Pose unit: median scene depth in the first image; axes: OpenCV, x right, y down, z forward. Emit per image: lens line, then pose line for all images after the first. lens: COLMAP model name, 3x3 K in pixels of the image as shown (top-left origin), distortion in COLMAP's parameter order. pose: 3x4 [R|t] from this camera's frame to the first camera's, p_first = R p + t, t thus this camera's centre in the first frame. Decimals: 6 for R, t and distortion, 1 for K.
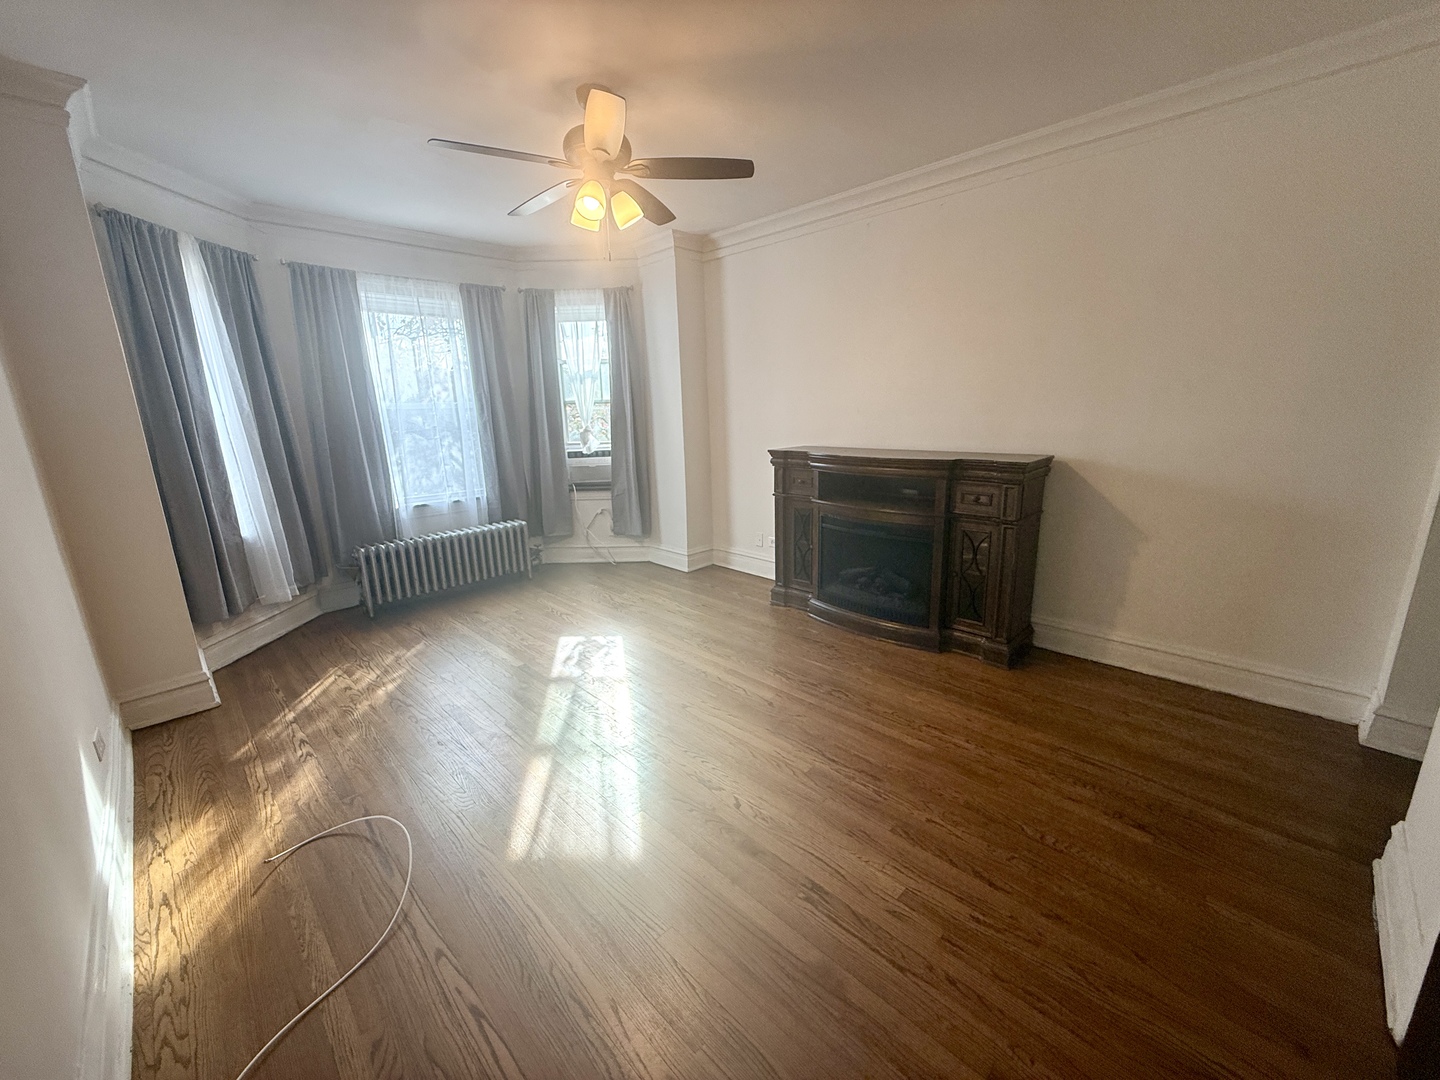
lens RADIAL K [[575.7, 0, 719.0], [0, 575.7, 539.5], [0, 0, 1]] dist [0.003326, -0.000283]
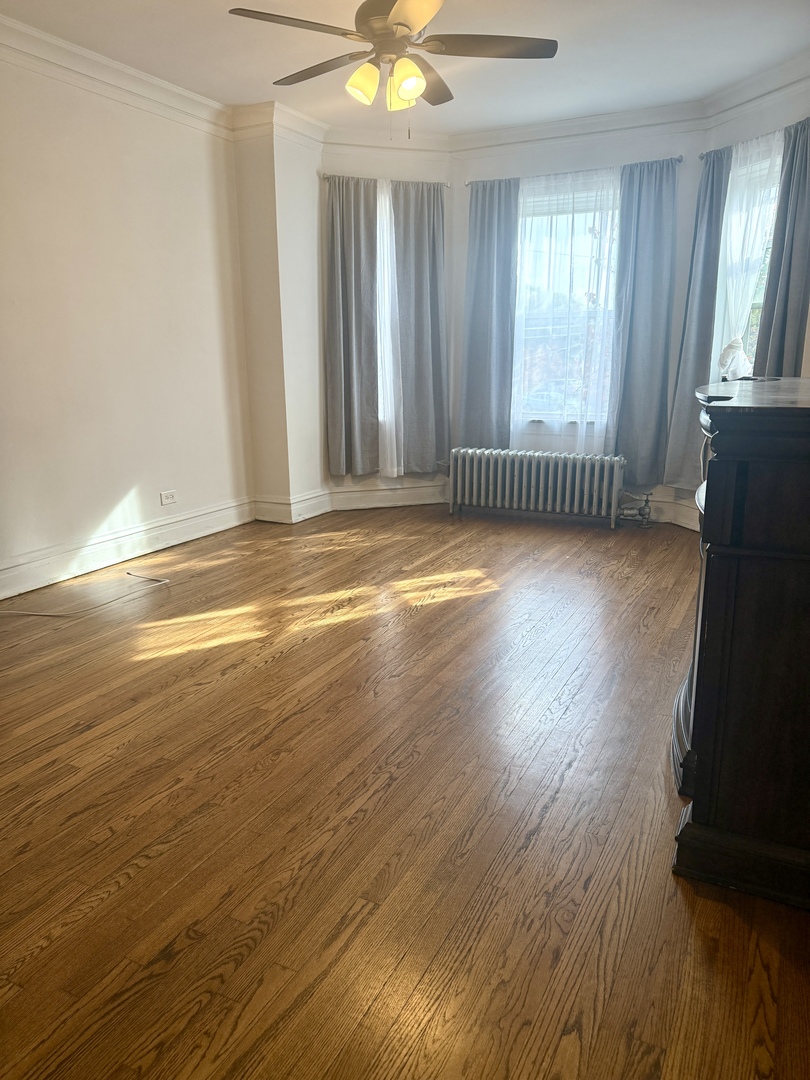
lens RADIAL K [[759.2, 0, 404.5], [0, 759.2, 546.2], [0, 0, 1]] dist [0.030136, -0.001660]
pose [[0.313907, 0.261575, -0.912711, 0.789842], [-0.218272, 0.955435, 0.198750, -0.080003], [0.924024, 0.136831, 0.357012, 0.477308]]
